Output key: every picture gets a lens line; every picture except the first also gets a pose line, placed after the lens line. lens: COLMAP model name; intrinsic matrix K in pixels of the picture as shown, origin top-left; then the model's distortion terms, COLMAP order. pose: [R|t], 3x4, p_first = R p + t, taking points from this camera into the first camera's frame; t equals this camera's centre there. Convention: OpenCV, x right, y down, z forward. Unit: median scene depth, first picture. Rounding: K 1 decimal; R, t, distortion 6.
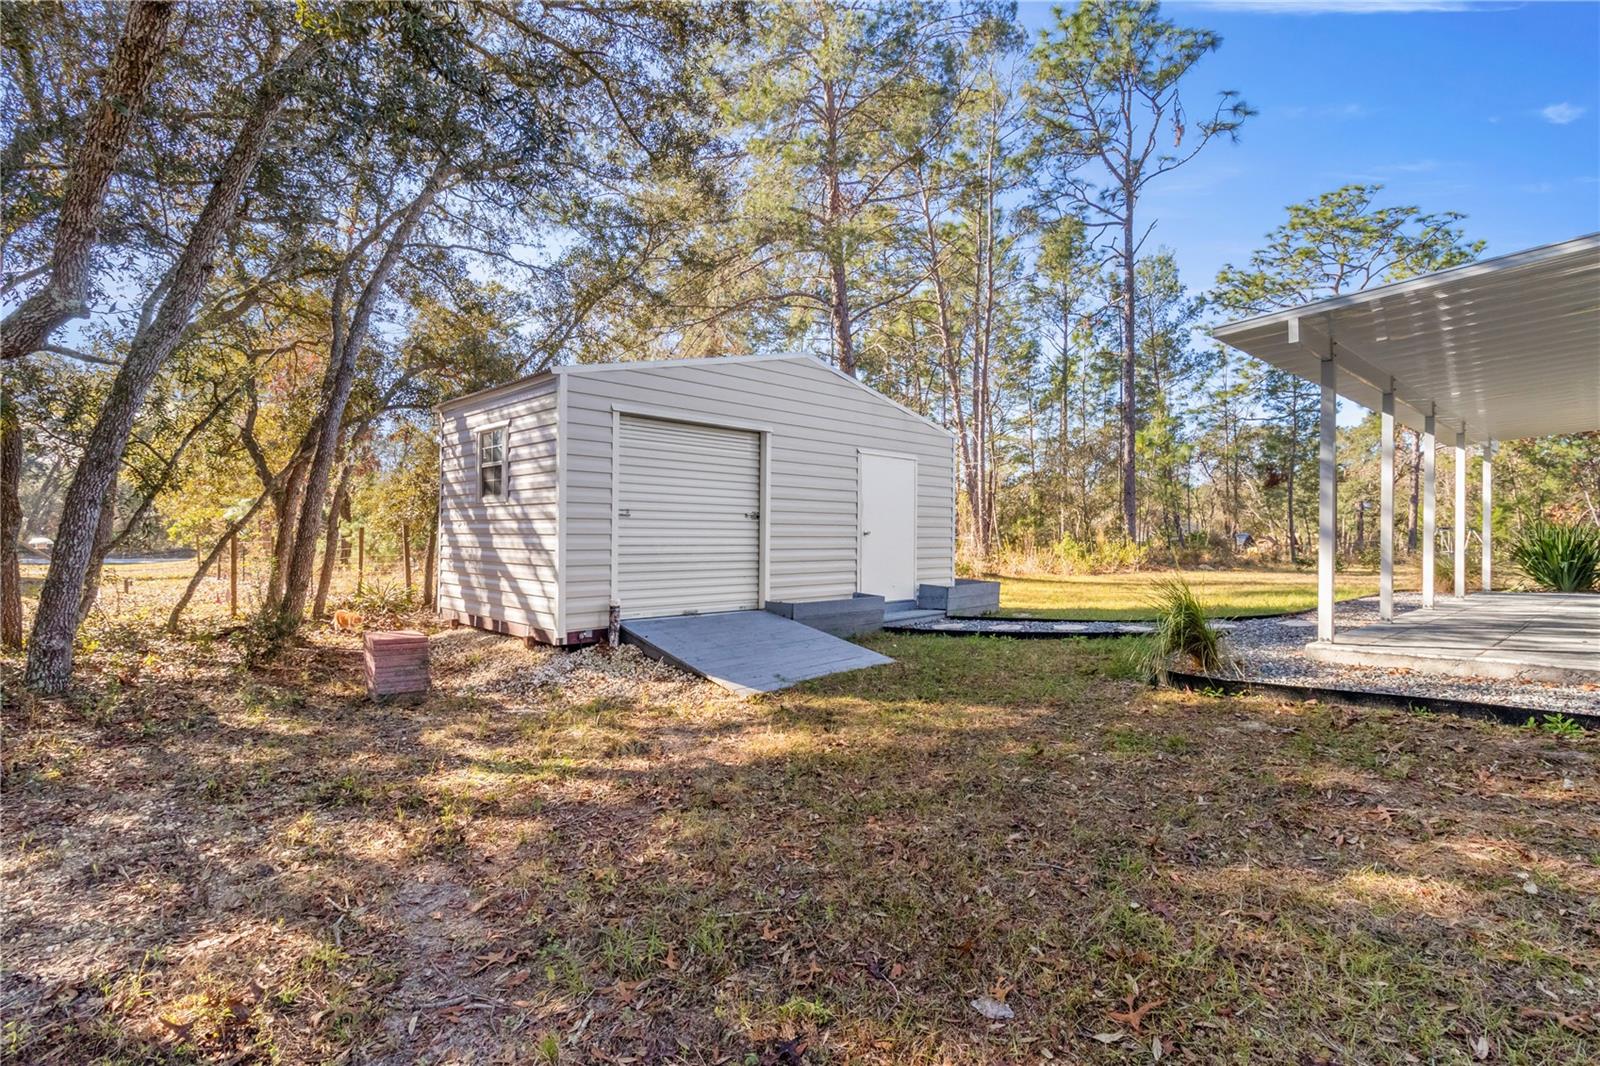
lens RADIAL K [[768.2, 0, 806.9], [0, 768.2, 503.5], [0, 0, 1]] dist [-0.001281, 0.000863]
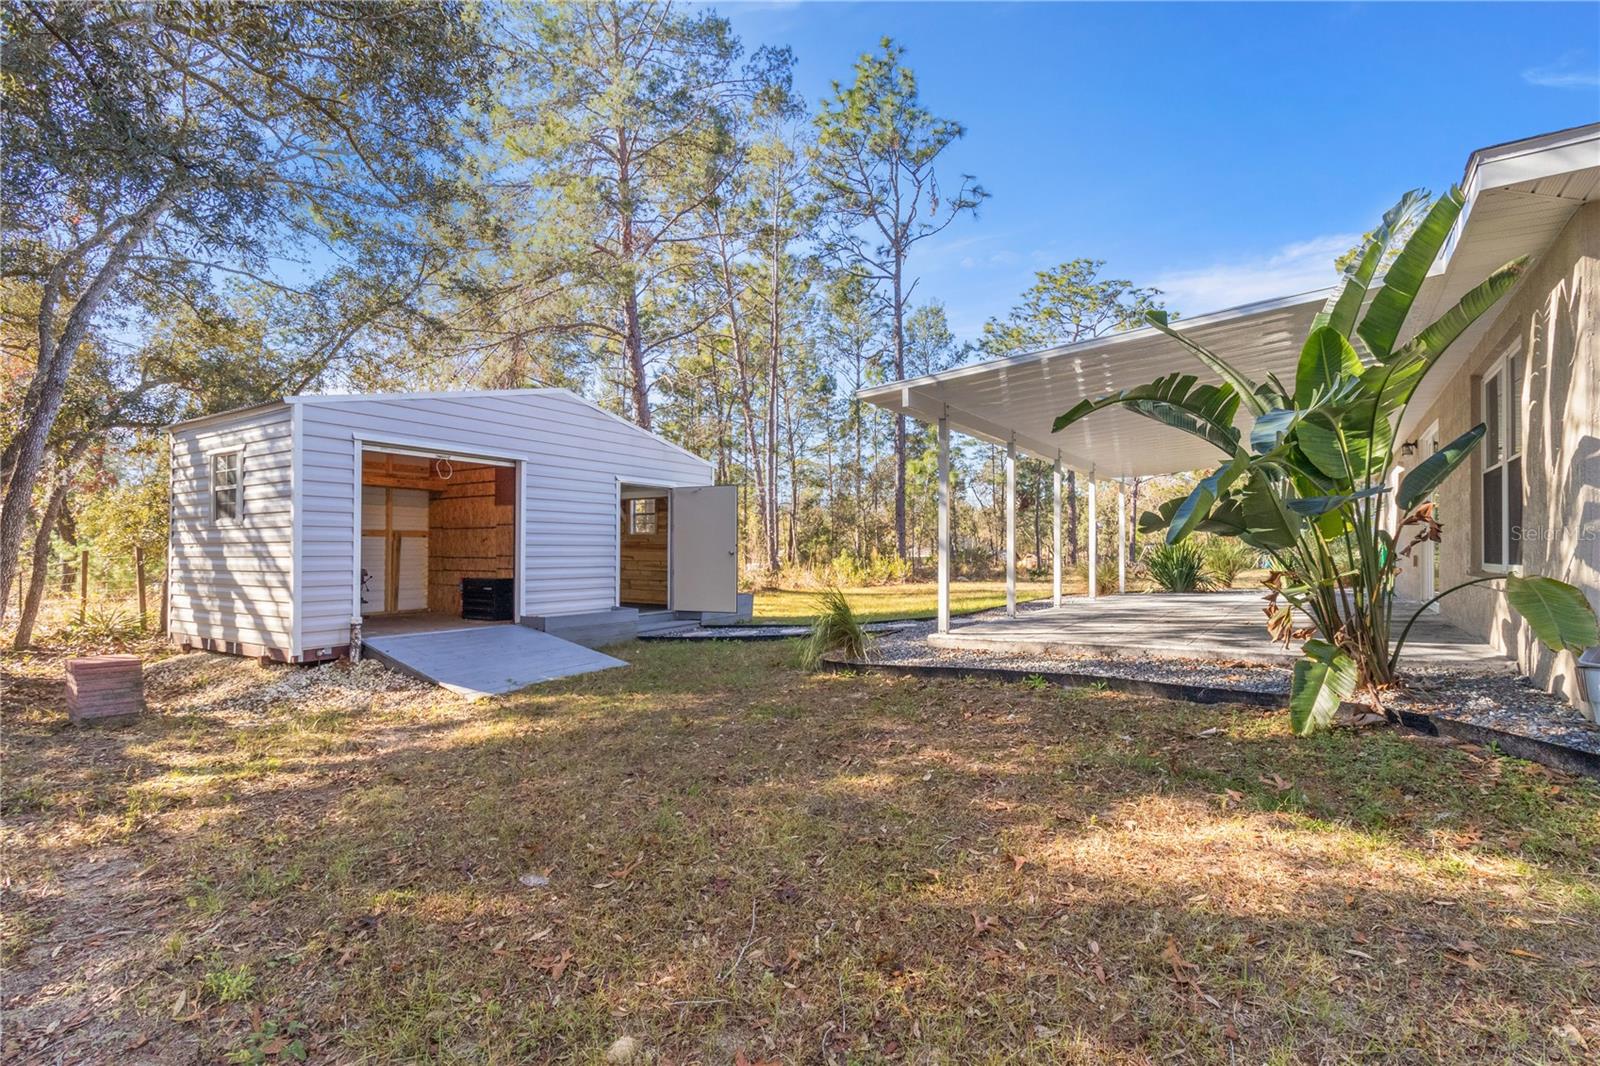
lens RADIAL K [[738.1, 0, 803.8], [0, 738.1, 522.4], [0, 0, 1]] dist [0.000172, 0.000879]
pose [[0.972632, 0.000887, 0.232349, 0.089768], [-0.000700, 0.999999, -0.000887, -0.004408], [-0.232350, 0.000700, 0.972632, -0.104557]]
